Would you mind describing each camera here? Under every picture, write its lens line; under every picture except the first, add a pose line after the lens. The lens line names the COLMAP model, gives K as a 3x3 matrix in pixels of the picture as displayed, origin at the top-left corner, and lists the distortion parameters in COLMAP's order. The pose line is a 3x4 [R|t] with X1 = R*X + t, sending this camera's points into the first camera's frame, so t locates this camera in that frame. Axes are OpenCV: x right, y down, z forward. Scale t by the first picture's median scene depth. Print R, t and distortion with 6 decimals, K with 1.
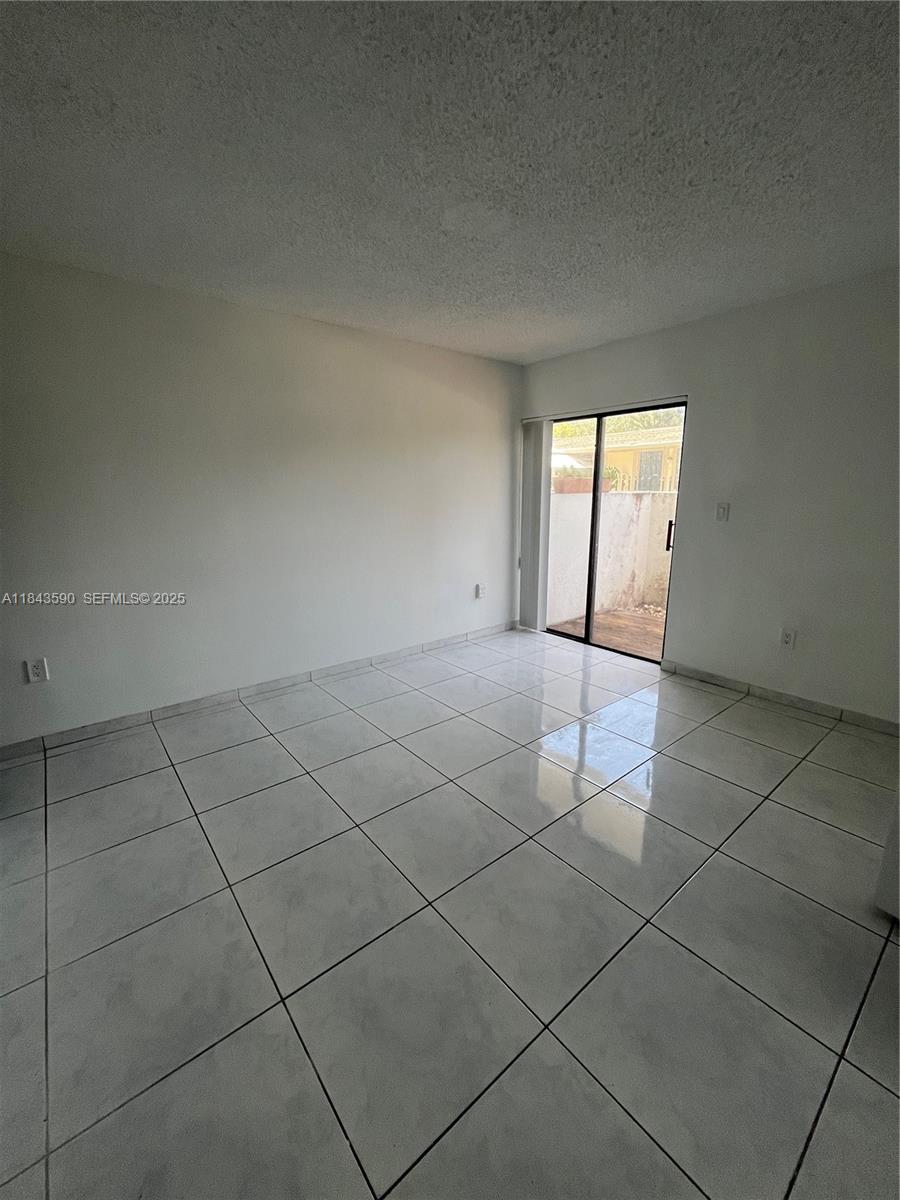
lens RADIAL K [[487.6, 0, 453.5], [0, 487.6, 603.9], [0, 0, 1]] dist [-0.001150, -0.000673]
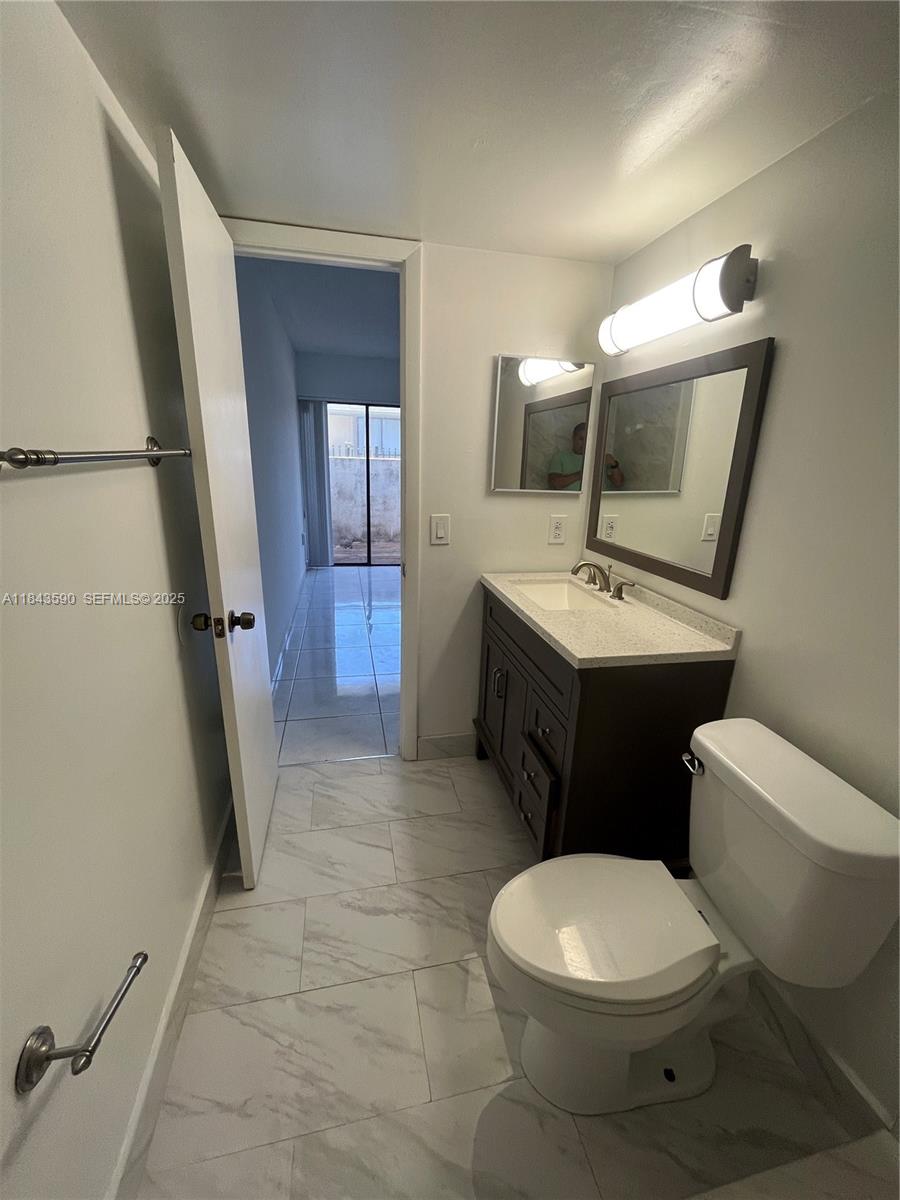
lens RADIAL K [[487.6, 0, 452.2], [0, 487.6, 601.9], [0, 0, 1]] dist [-0.001150, -0.000673]
pose [[0.454491, -0.234051, 0.859452, -0.894120], [0.168525, 0.970030, 0.175046, -0.026508], [-0.874664, 0.065282, 0.480314, 0.112516]]
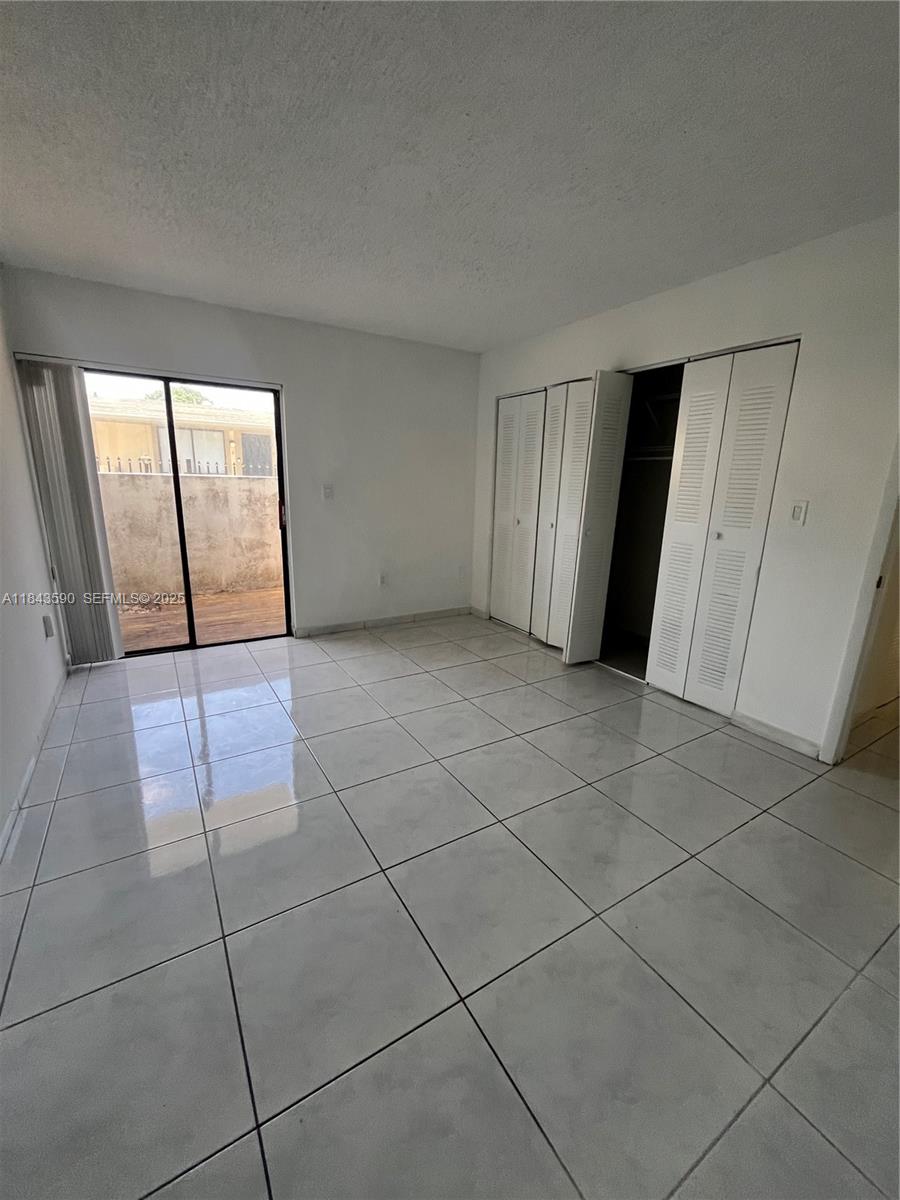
lens RADIAL K [[487.6, 0, 452.9], [0, 487.6, 600.2], [0, 0, 1]] dist [-0.001150, -0.000673]
pose [[0.133137, -0.224833, 0.965259, -0.491315], [0.200201, 0.959953, 0.195984, -0.079848], [-0.970667, 0.167153, 0.172818, 0.404731]]
